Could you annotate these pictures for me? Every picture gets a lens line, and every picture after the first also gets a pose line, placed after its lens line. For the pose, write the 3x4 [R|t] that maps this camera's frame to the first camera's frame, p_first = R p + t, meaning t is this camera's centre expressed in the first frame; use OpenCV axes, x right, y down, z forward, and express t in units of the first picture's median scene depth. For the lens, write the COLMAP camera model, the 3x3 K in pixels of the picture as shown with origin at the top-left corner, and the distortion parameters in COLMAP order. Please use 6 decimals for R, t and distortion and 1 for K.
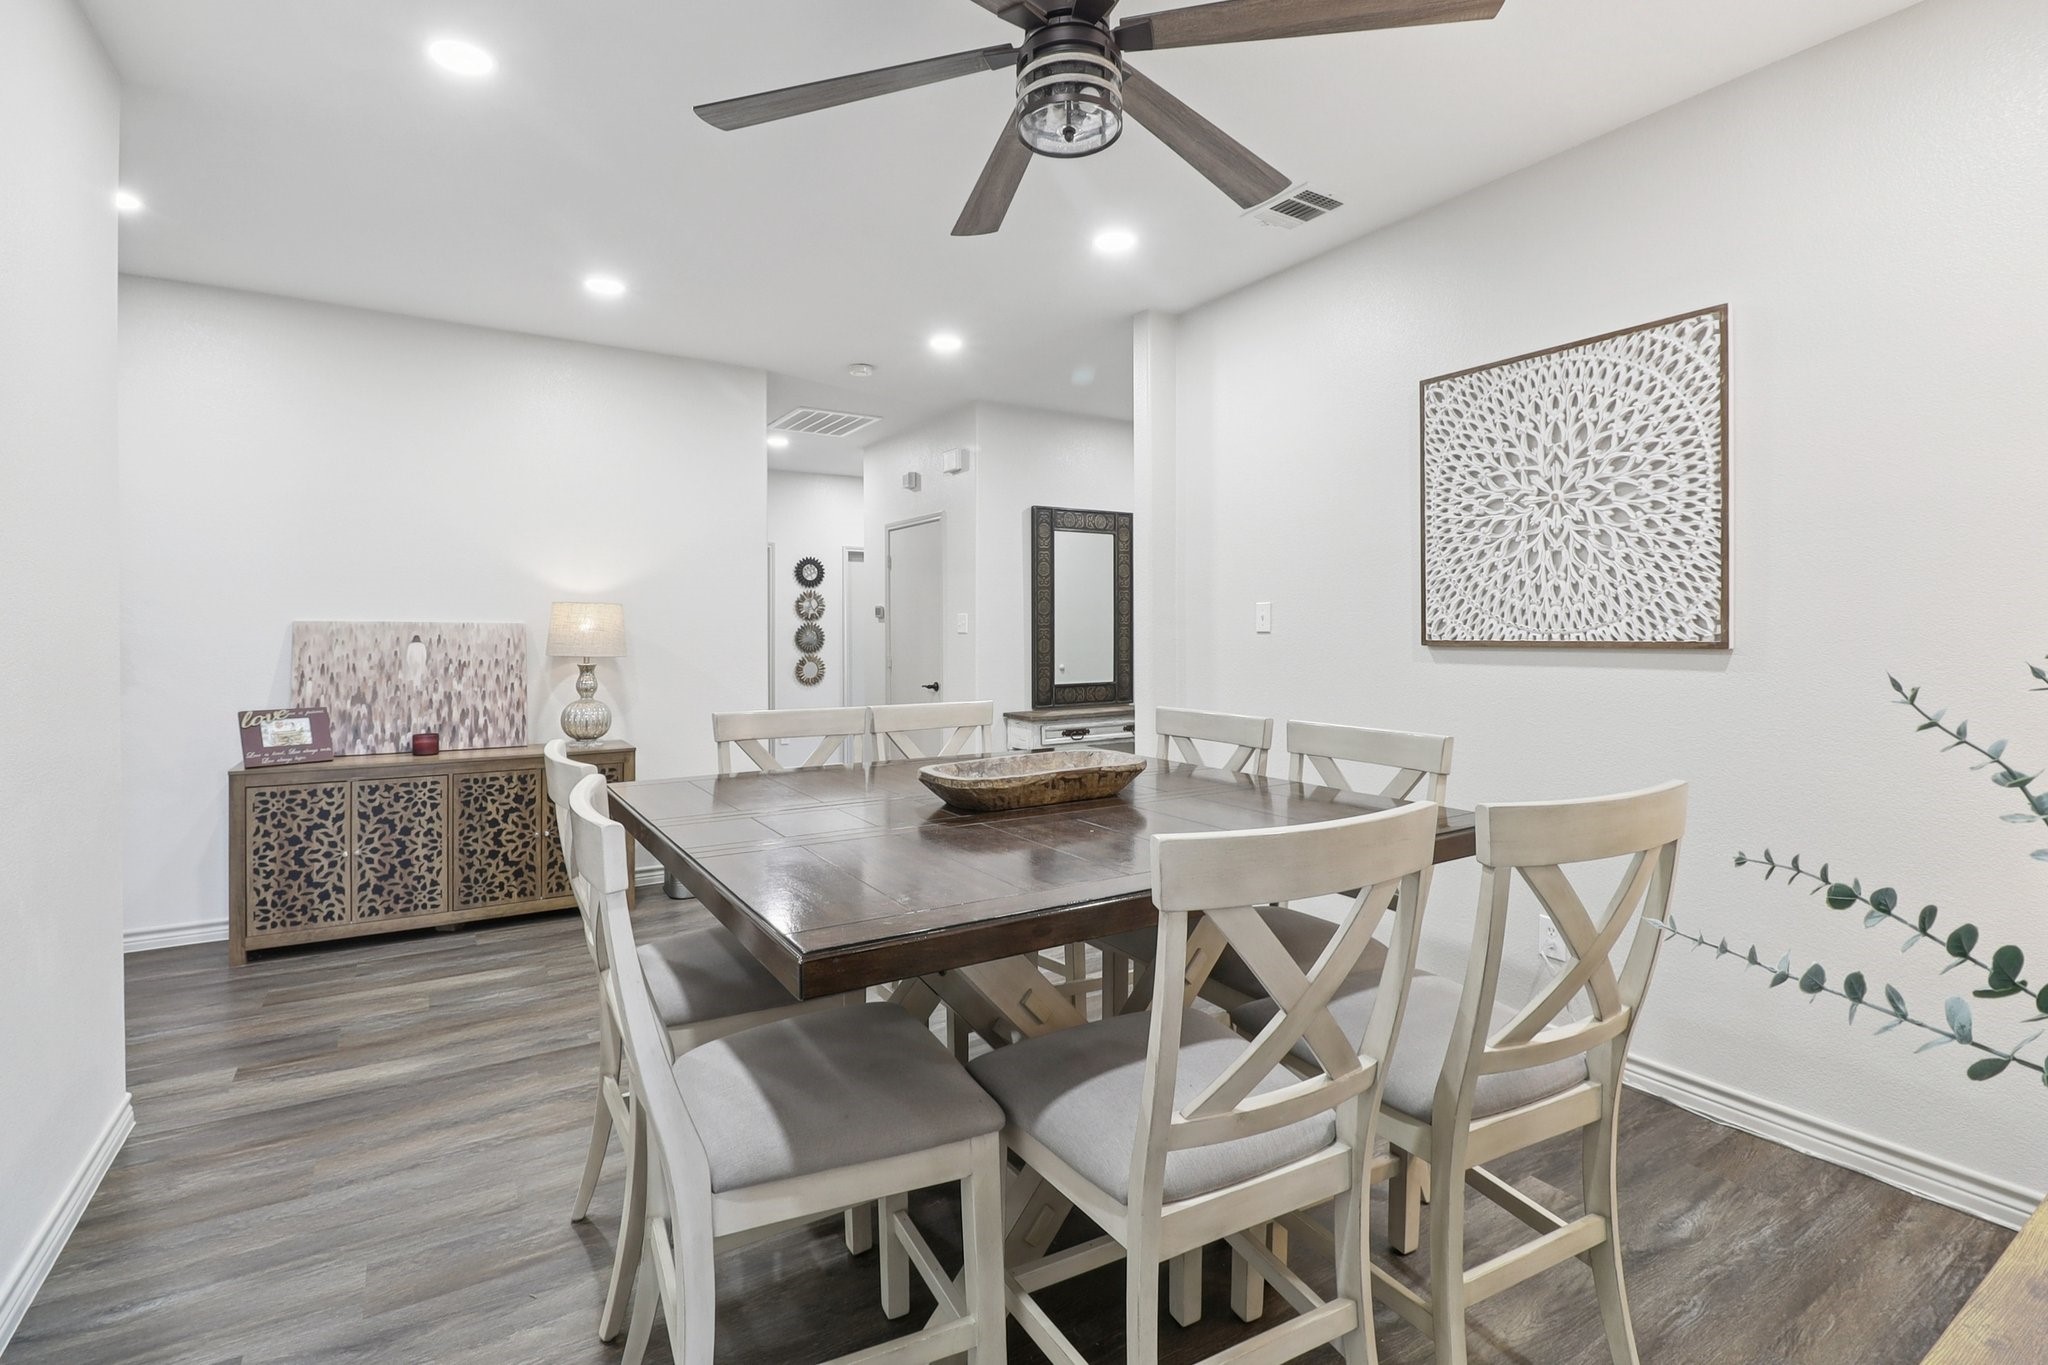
lens RADIAL K [[963.4, 0, 1023.1], [0, 963.4, 631.3], [0, 0, 1]] dist [-0.000247, -0.000877]
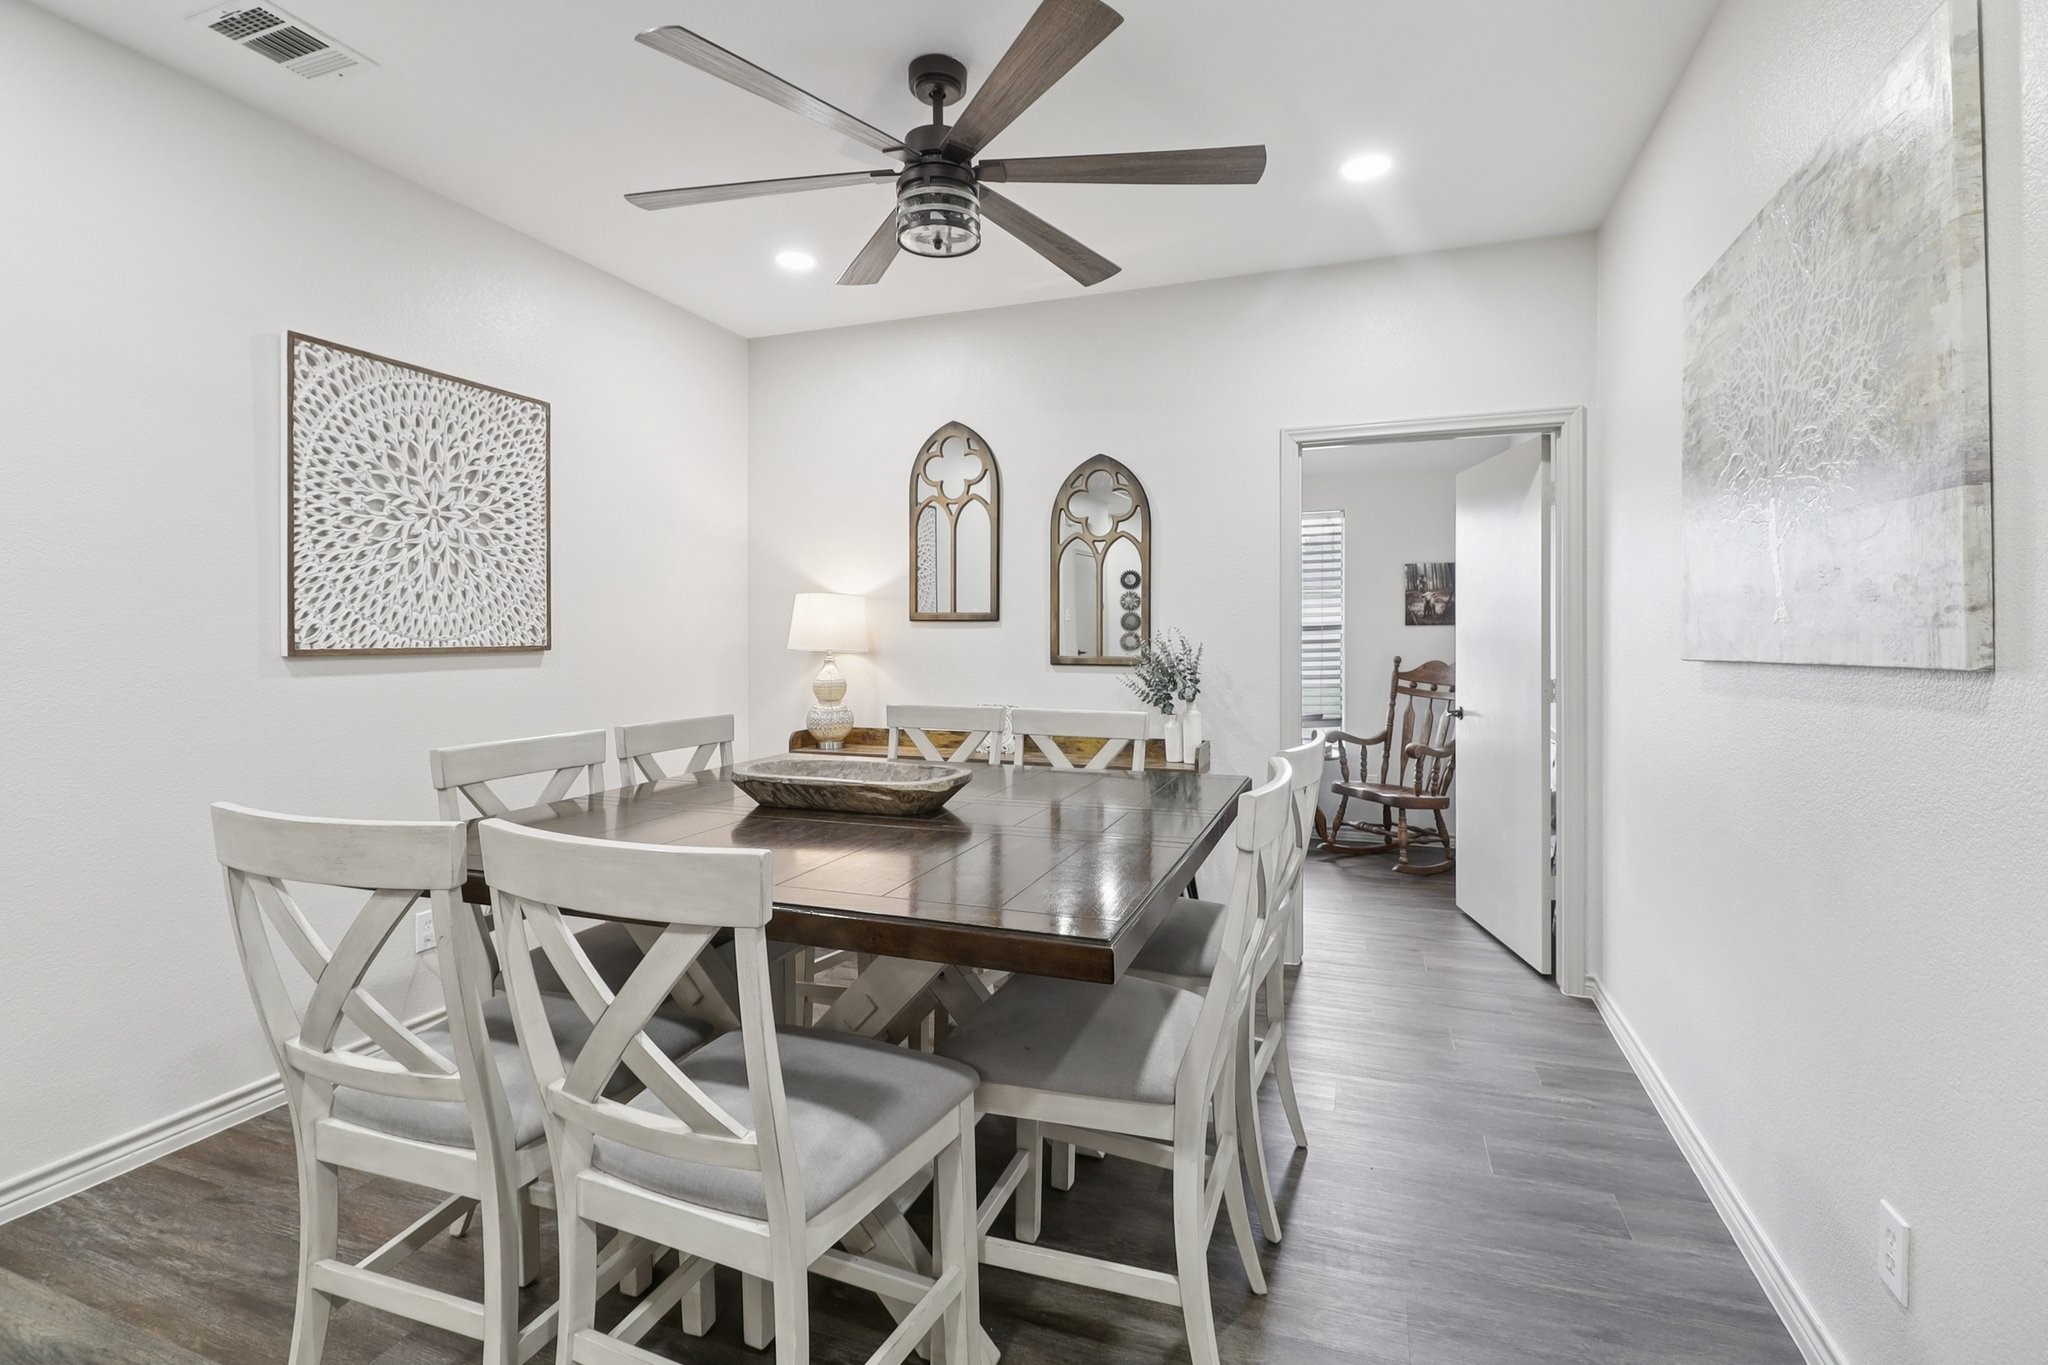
lens RADIAL K [[963.4, 0, 1023.1], [0, 963.4, 631.3], [0, 0, 1]] dist [-0.000247, -0.000877]
pose [[-0.629026, 0.004687, 0.777370, -0.668019], [0.002752, 0.999989, -0.003803, -0.001804], [-0.777380, -0.000253, -0.629032, 1.139431]]
